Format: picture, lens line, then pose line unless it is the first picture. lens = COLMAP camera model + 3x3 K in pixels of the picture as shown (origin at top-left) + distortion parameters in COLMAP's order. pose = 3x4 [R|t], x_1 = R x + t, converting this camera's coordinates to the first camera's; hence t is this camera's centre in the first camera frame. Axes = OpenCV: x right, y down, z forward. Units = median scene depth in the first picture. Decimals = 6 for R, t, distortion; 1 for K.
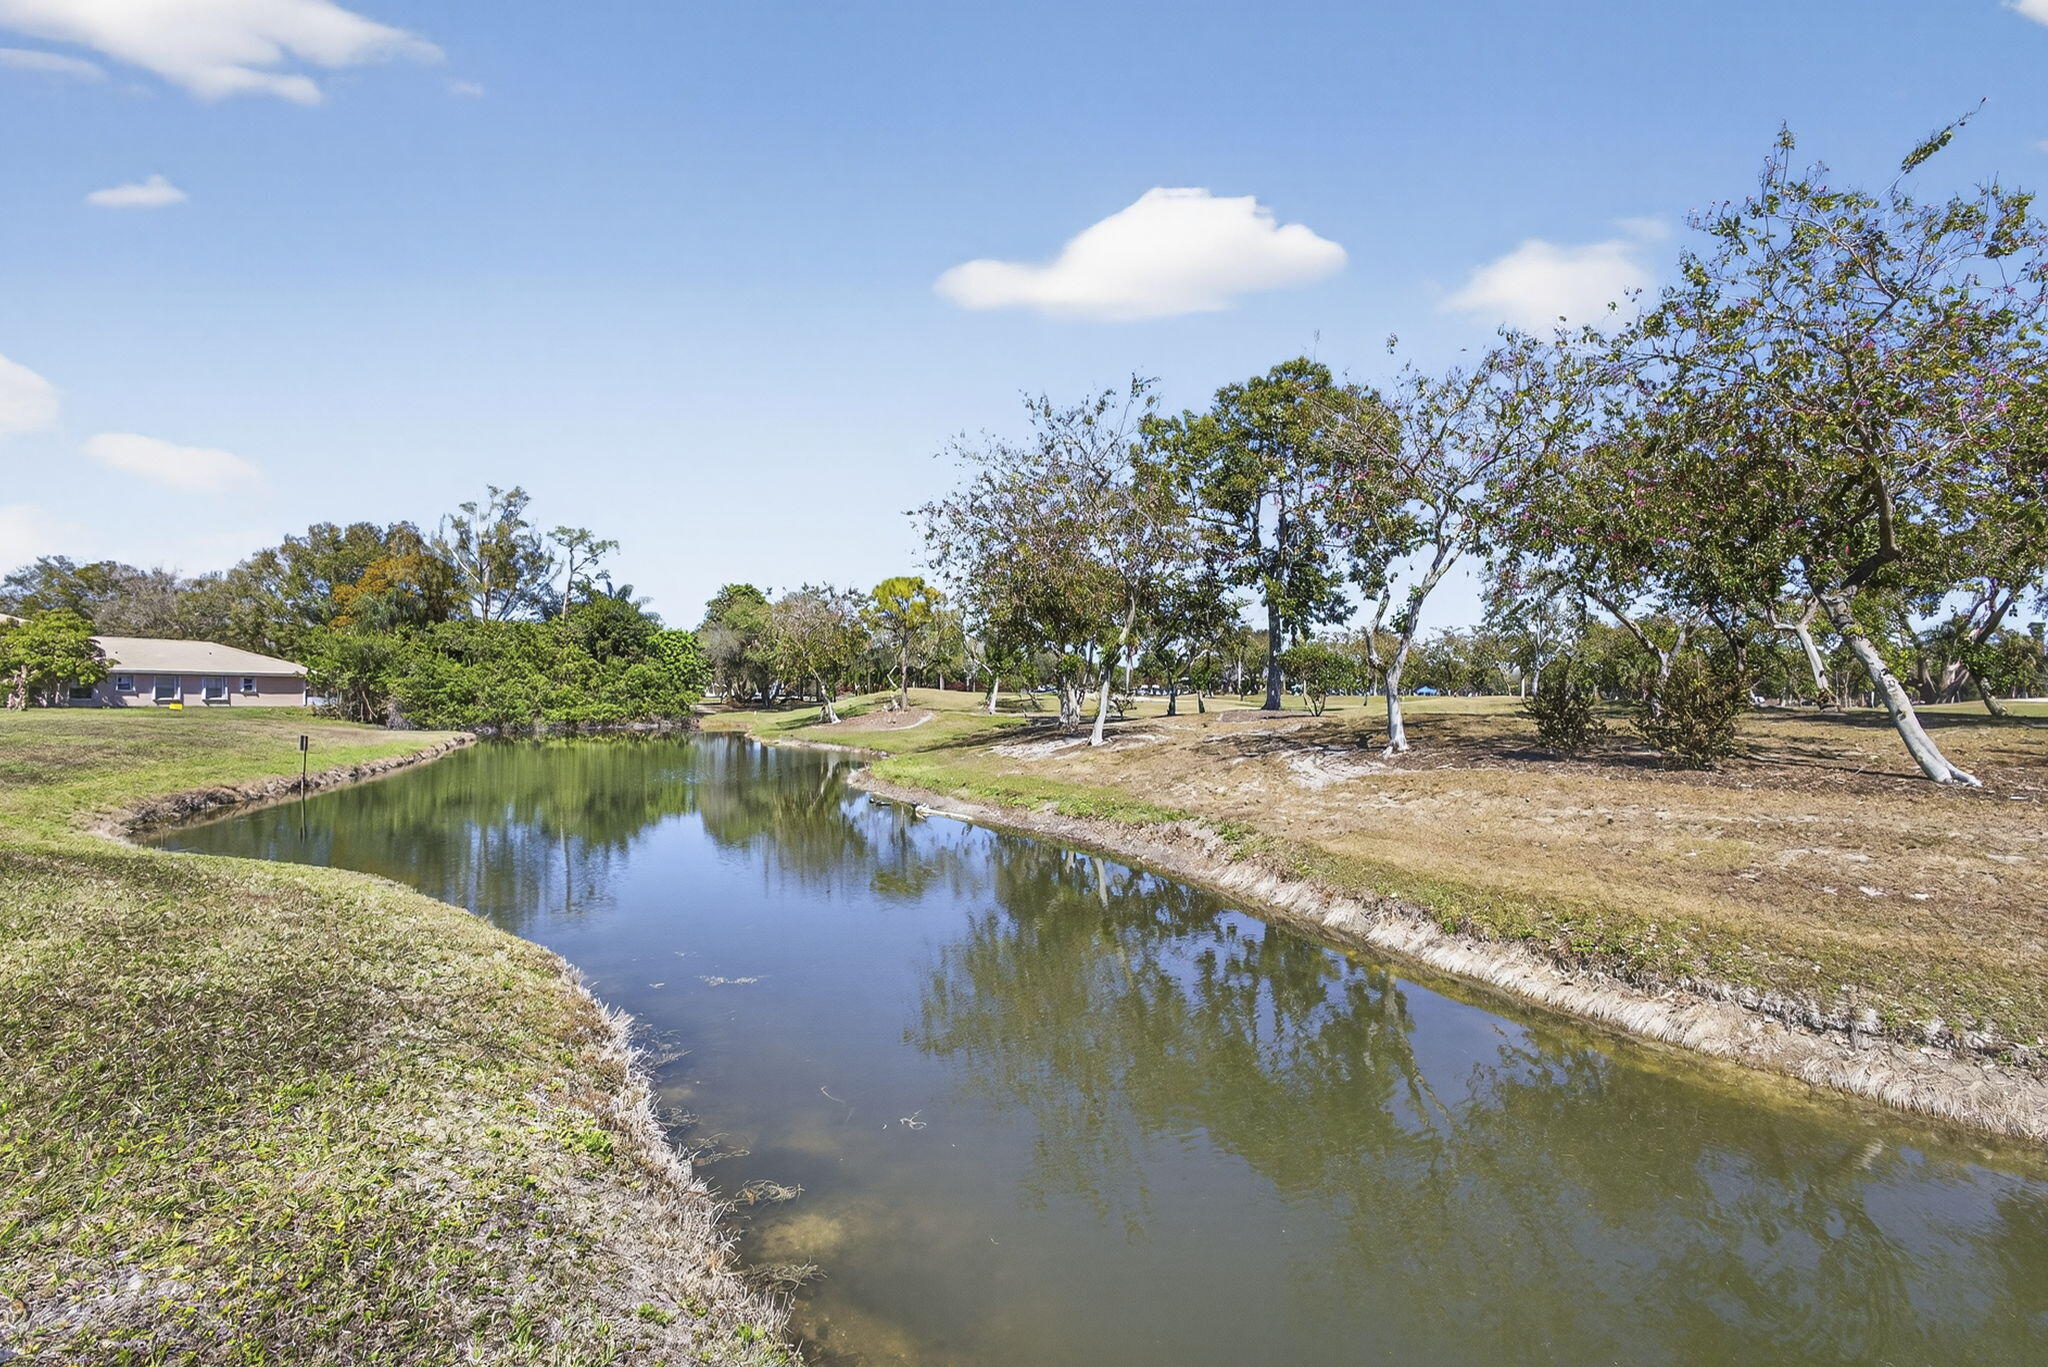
lens RADIAL K [[951.3, 0, 1024.0], [0, 951.3, 683.5], [0, 0, 1]] dist [0.002252, 0.000616]
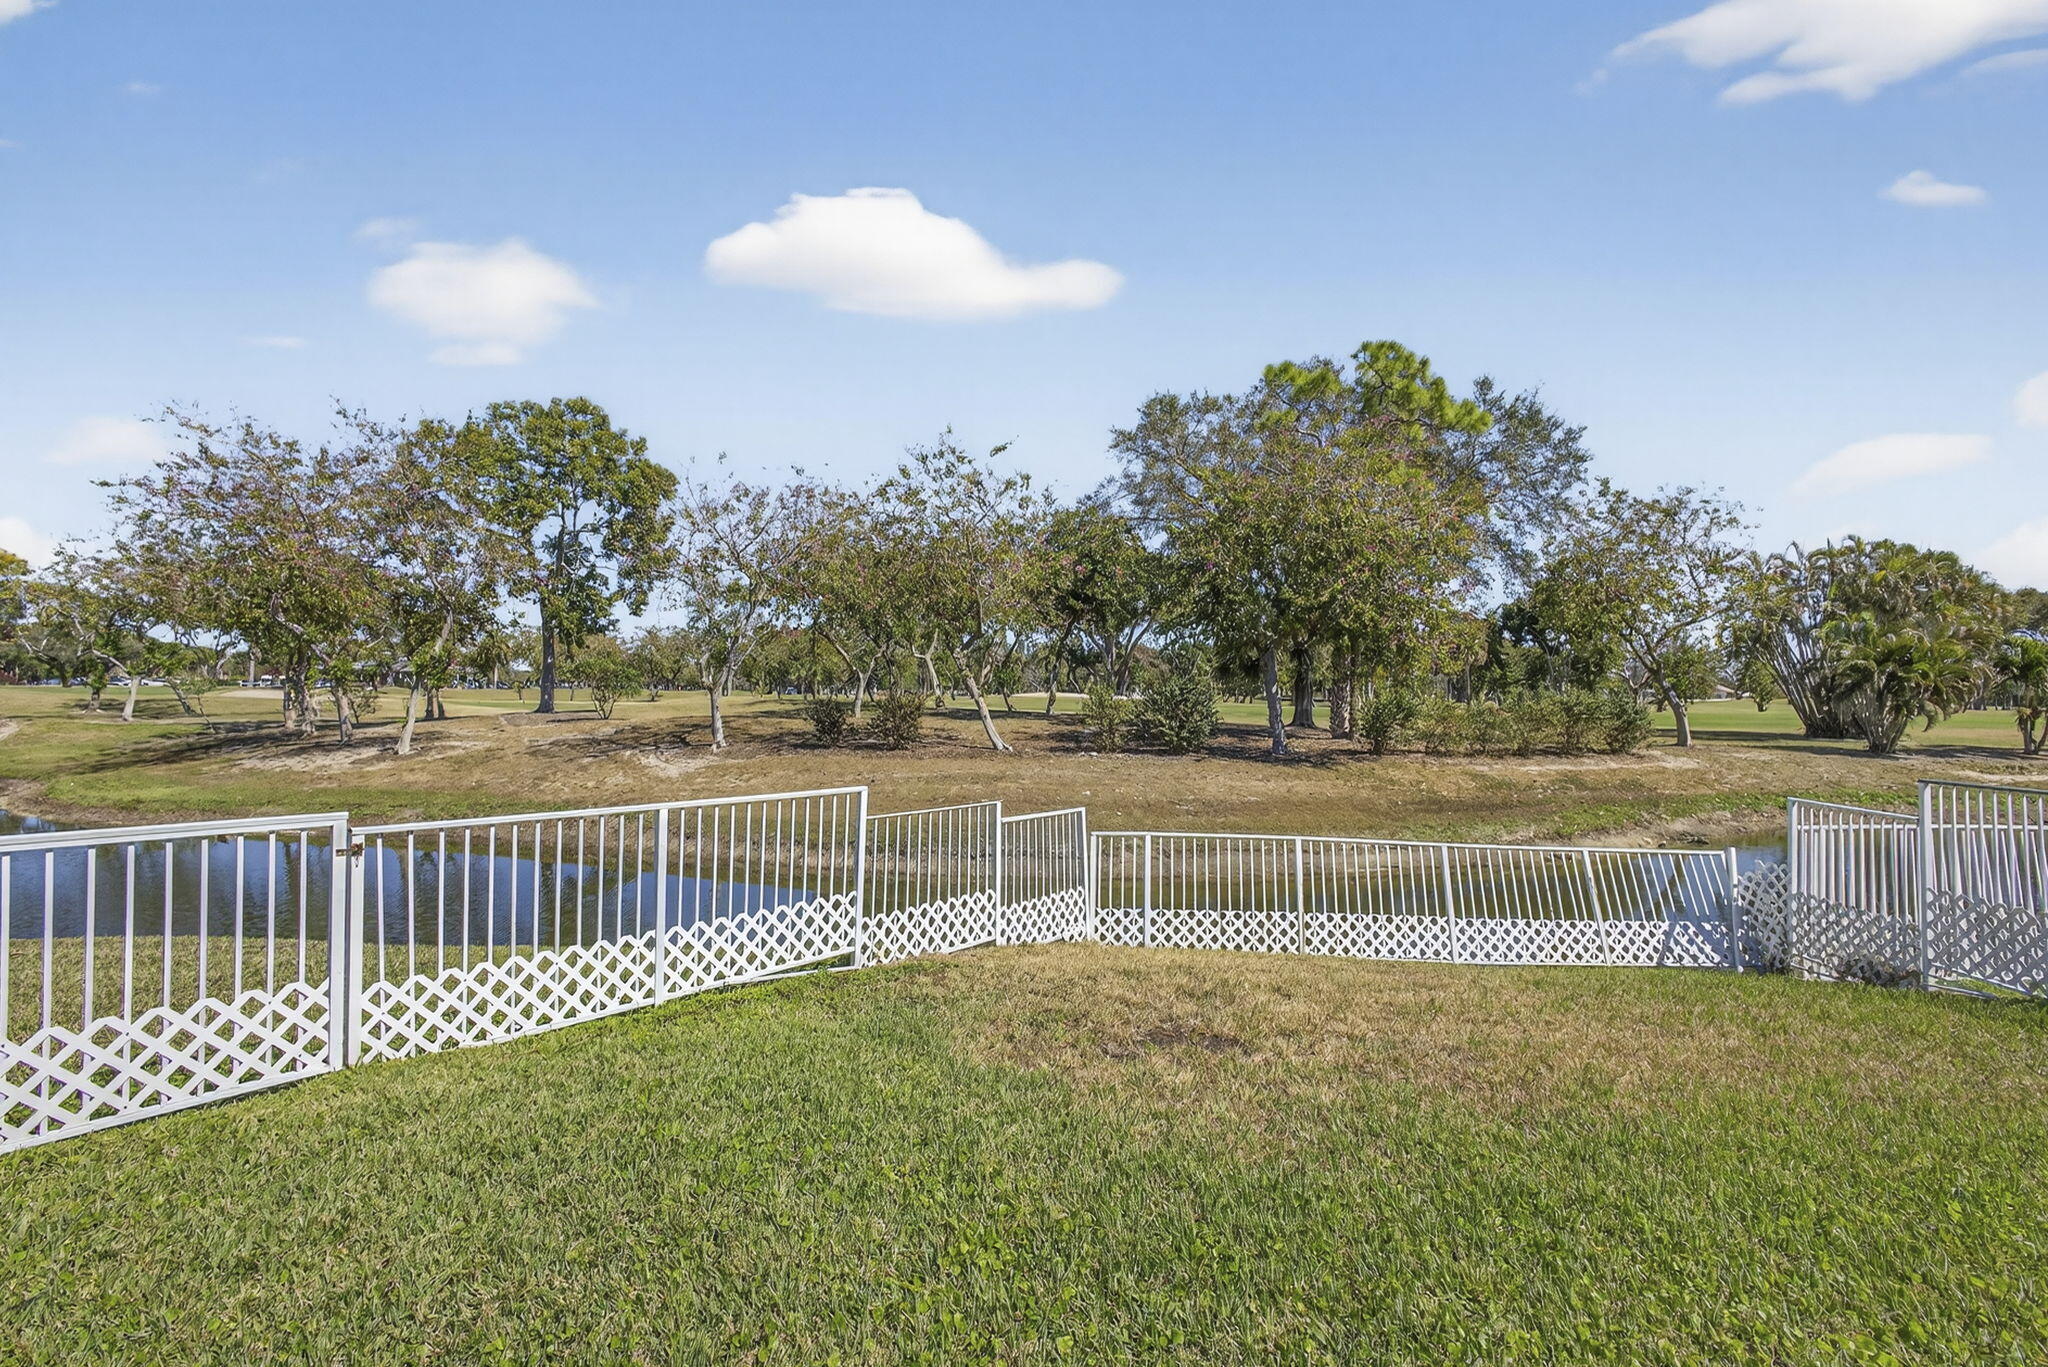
lens RADIAL K [[930.3, 0, 1032.9], [0, 930.3, 685.0], [0, 0, 1]] dist [-0.002116, -0.000377]
pose [[0.676397, 0.004771, 0.736522, -0.069544], [-0.012487, 0.999910, 0.004991, -0.007285], [-0.736431, -0.012573, 0.676395, -0.060639]]
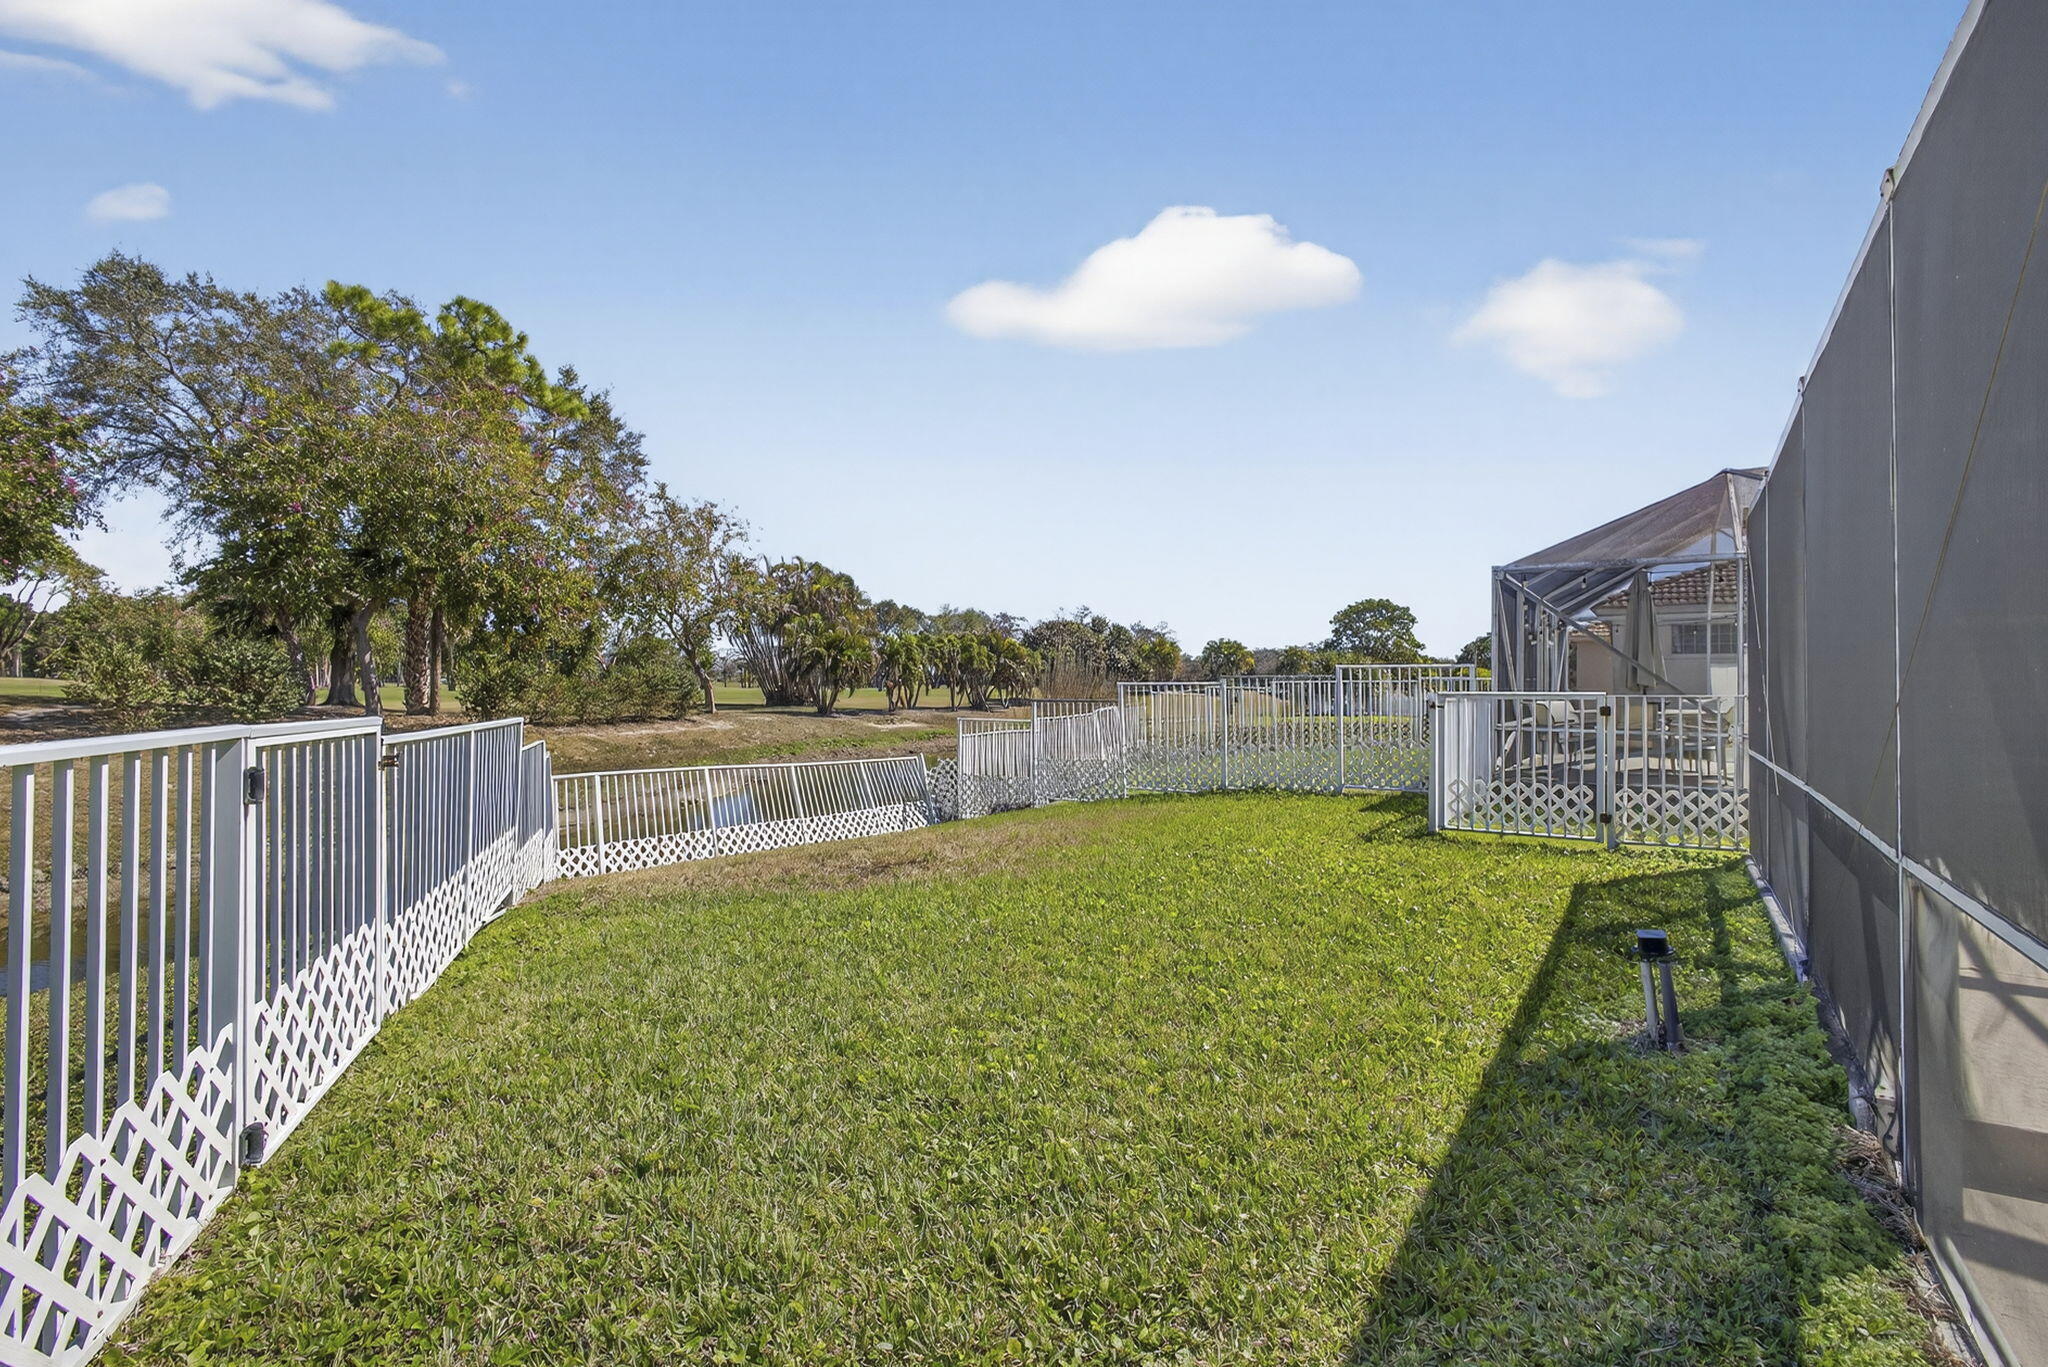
lens RADIAL K [[932.0, 0, 1027.2], [0, 932.0, 670.6], [0, 0, 1]] dist [-0.004551, -0.000132]
pose [[-0.282566, 0.006429, 0.959226, -0.102358], [-0.021500, 0.999684, -0.013034, -0.002242], [-0.959007, -0.024307, -0.282339, -0.018881]]
